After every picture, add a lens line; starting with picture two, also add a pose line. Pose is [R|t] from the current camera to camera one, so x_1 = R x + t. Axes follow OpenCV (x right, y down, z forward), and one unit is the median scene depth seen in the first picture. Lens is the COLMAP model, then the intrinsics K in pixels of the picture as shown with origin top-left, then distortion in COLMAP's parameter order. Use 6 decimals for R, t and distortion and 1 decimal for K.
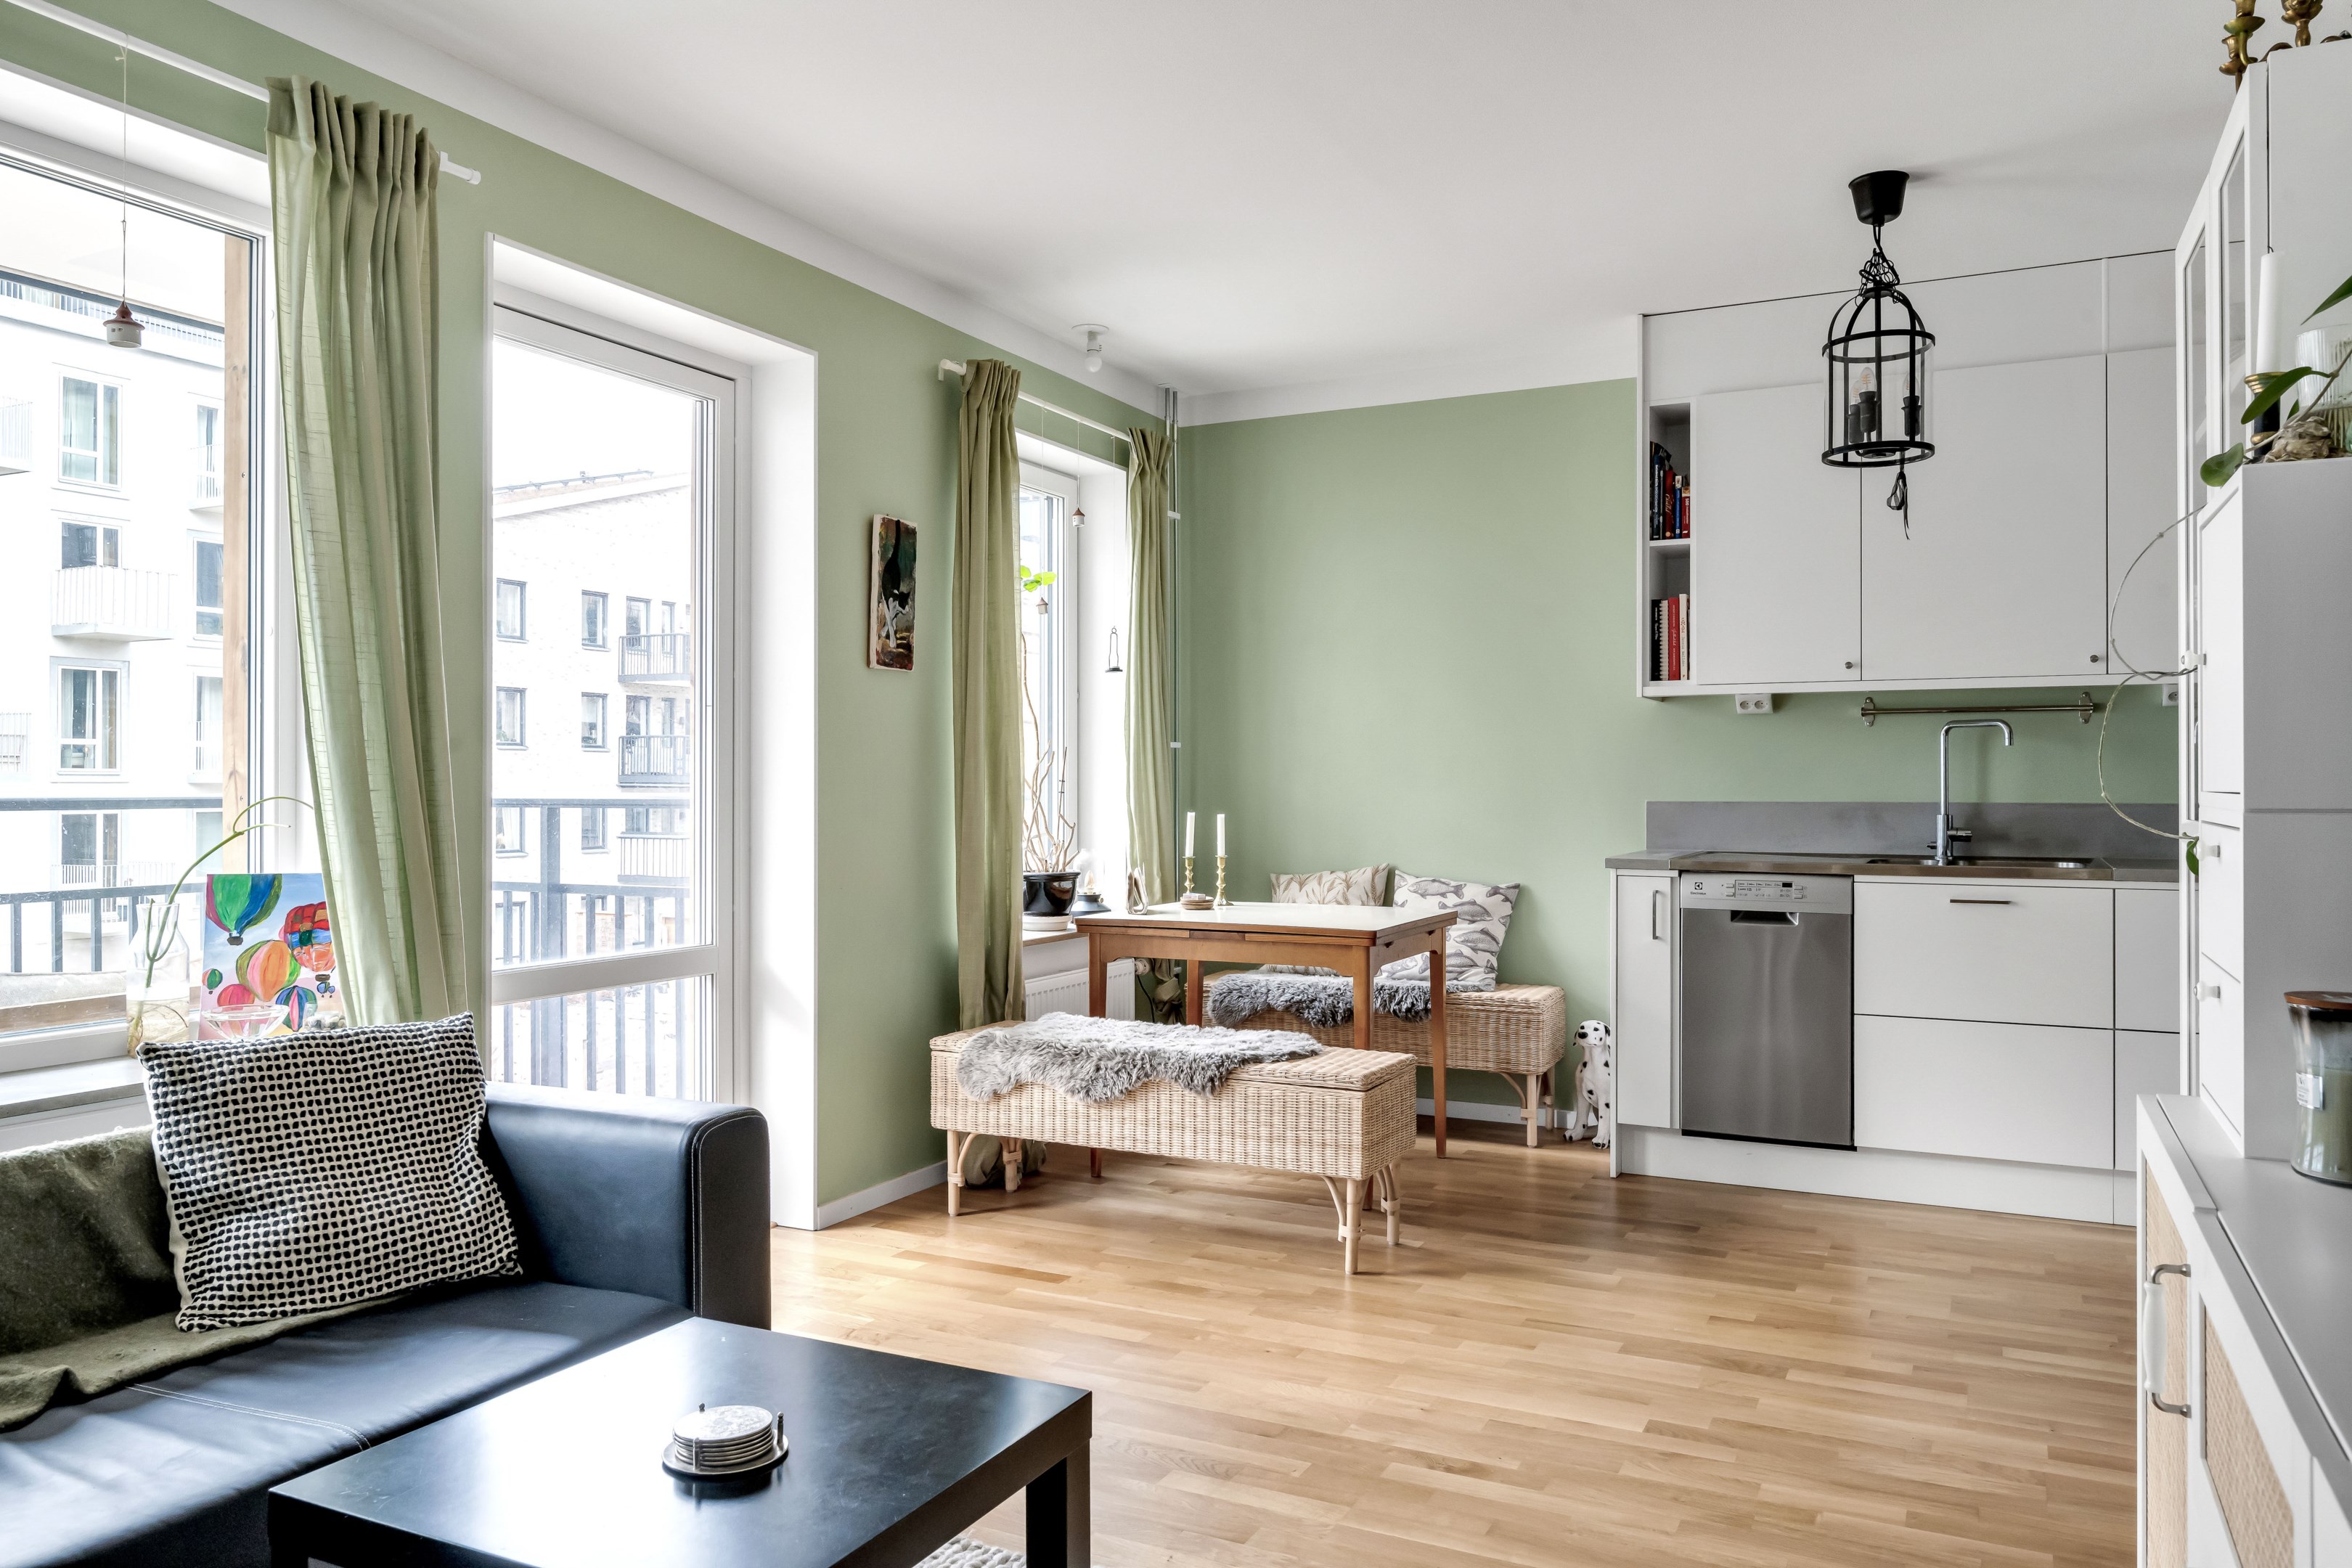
lens RADIAL K [[1651.9, 0, 1169.8], [0, 1651.9, 792.7], [0, 0, 1]] dist [-0.008458, -0.000061]
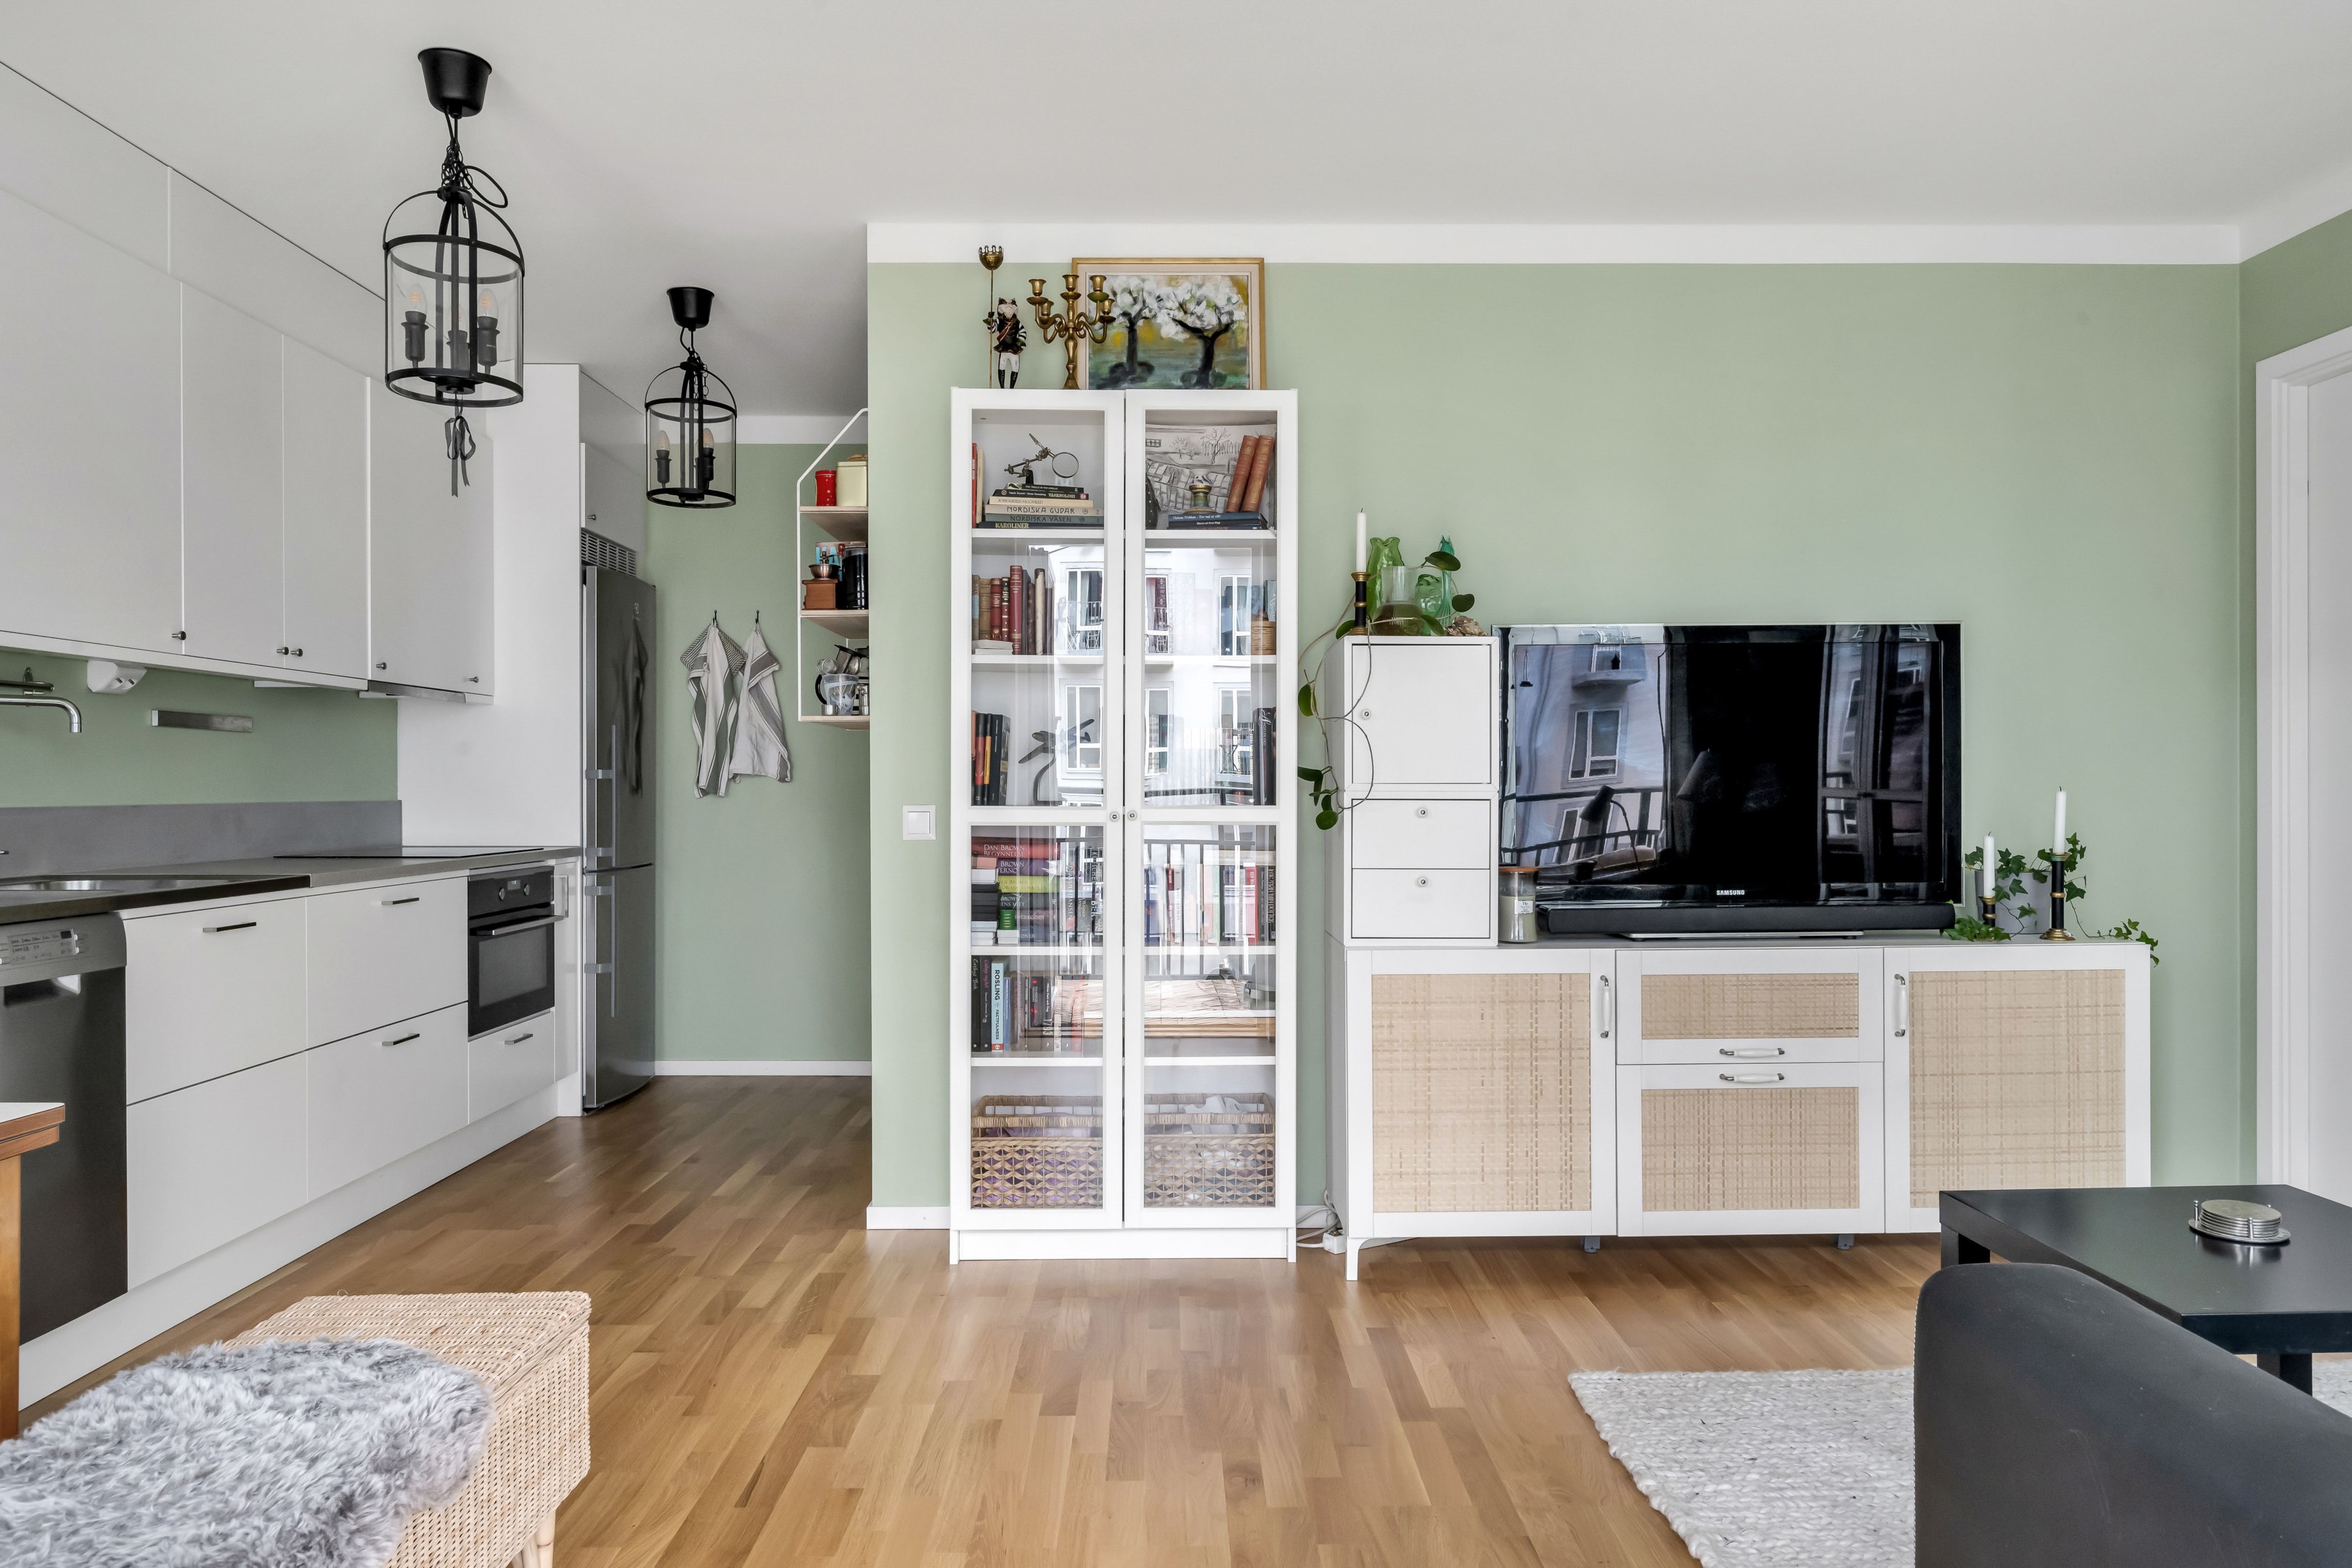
lens RADIAL K [[1559.2, 0, 1176.6], [0, 1559.2, 788.3], [0, 0, 1]] dist [0.010203, 0.000366]
pose [[-0.454827, -0.002413, 0.890576, -0.402216], [-0.000546, 0.999997, 0.002431, -0.005115], [-0.890579, 0.000619, -0.454827, 0.916078]]
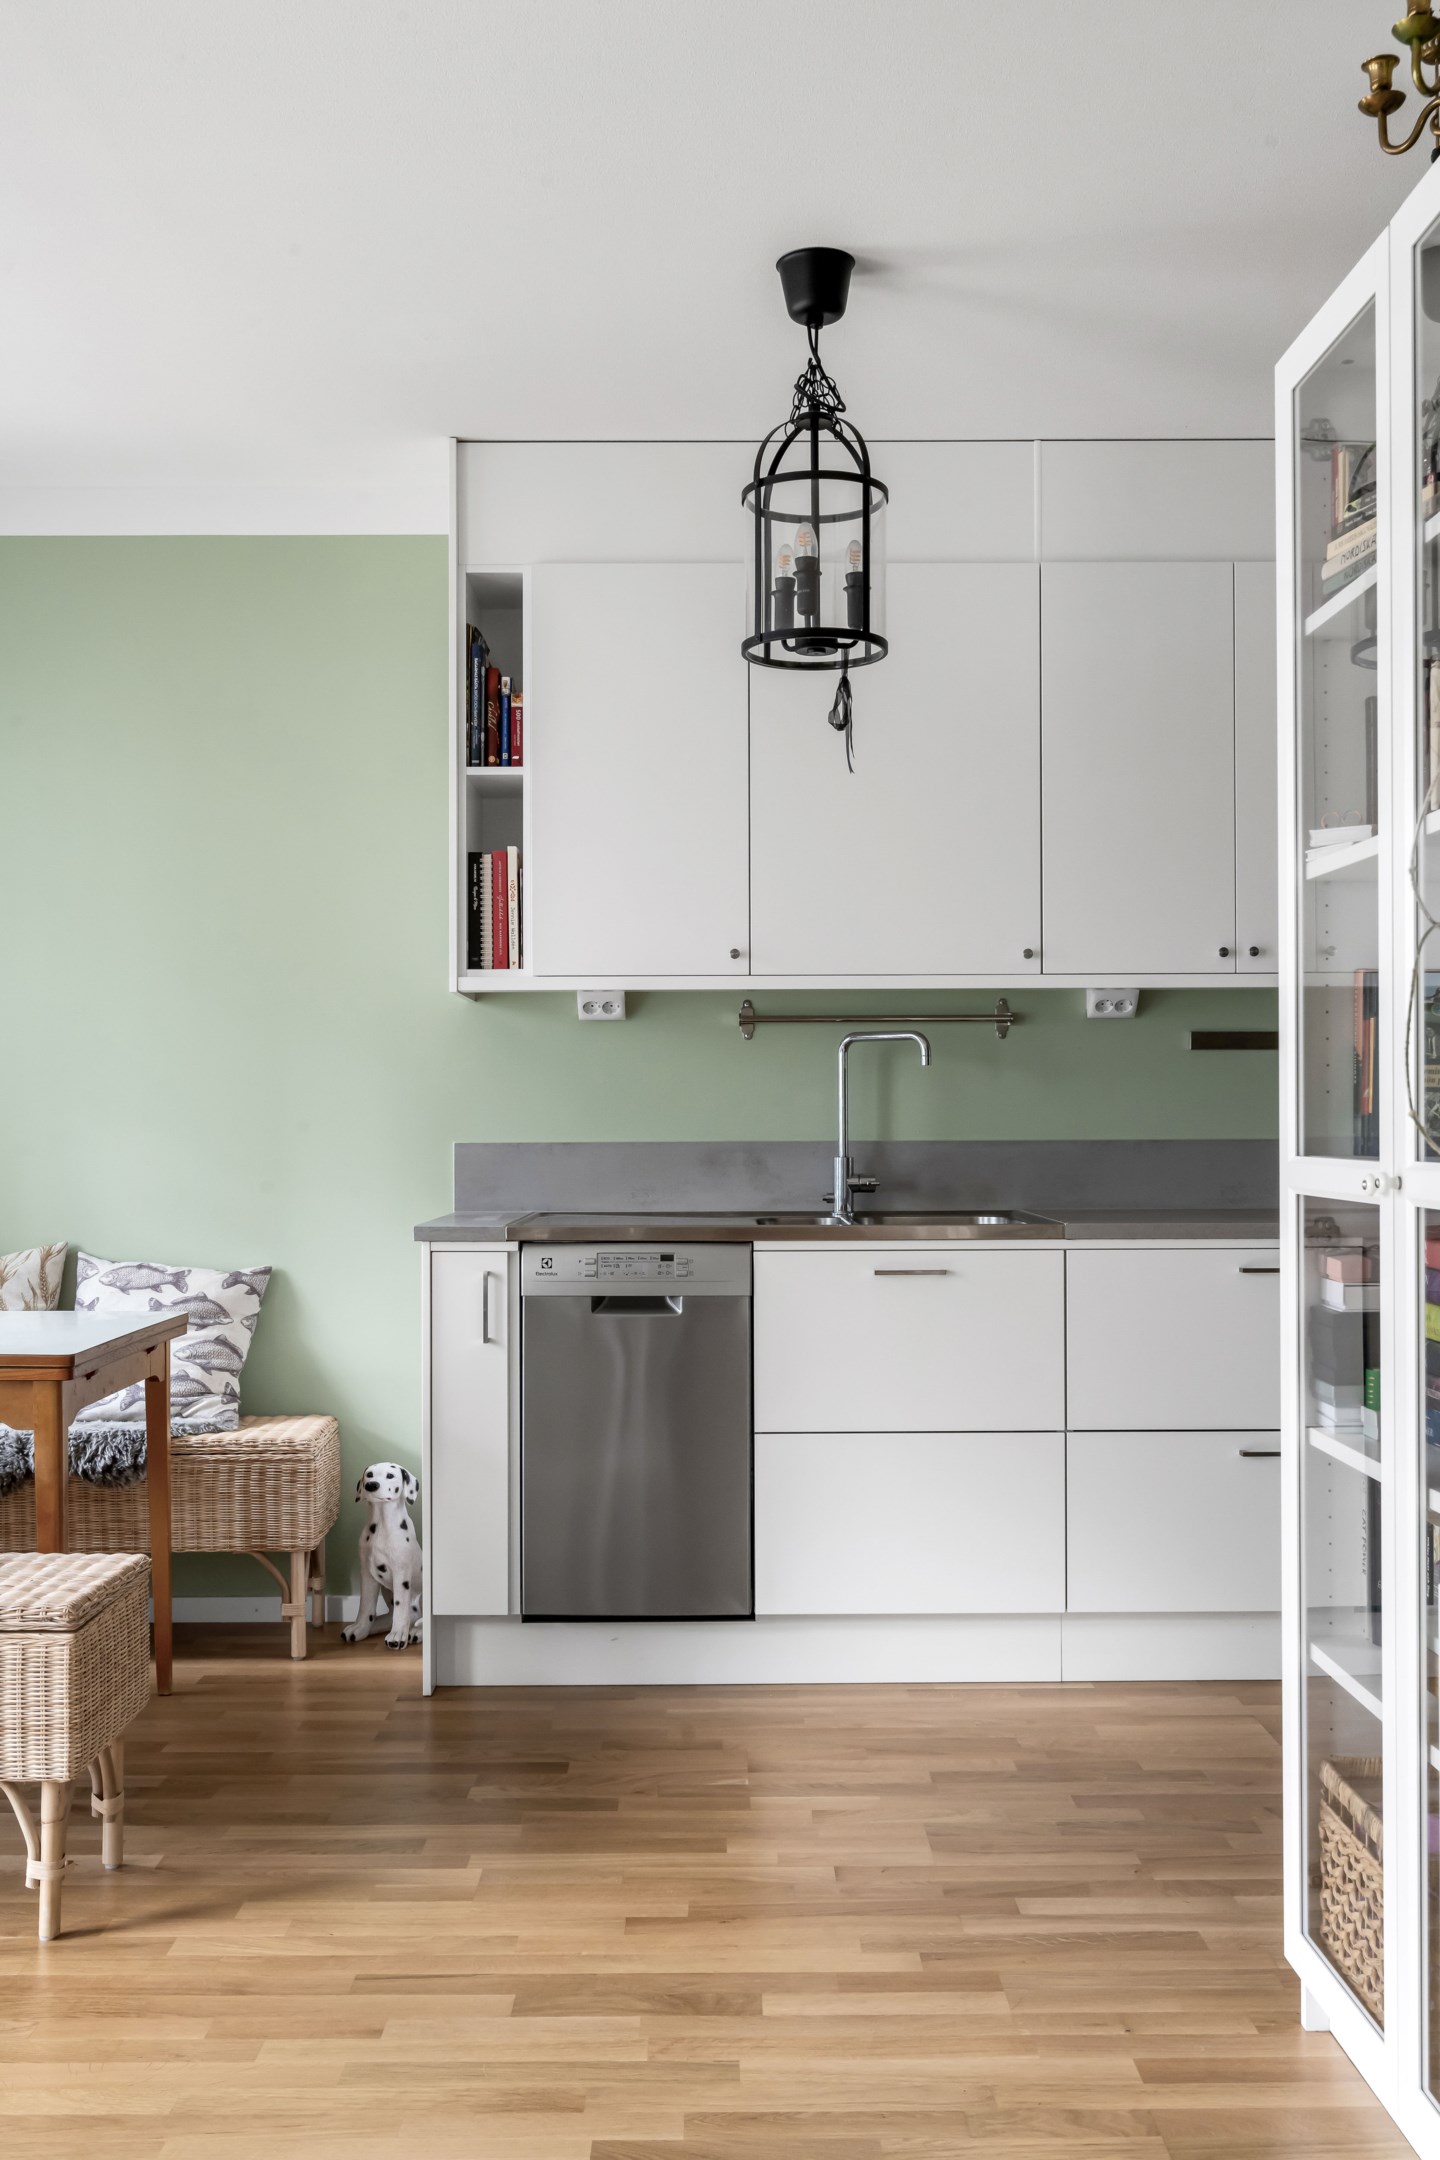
lens RADIAL K [[2068.0, 0, 733.1], [0, 2068.0, 1123.0], [0, 0, 1]] dist [-0.005576, 0.000000]
pose [[0.888415, -0.003422, 0.459028, -0.009935], [0.007236, 0.999952, -0.006551, 0.003945], [-0.458984, 0.009141, 0.888398, 0.195165]]
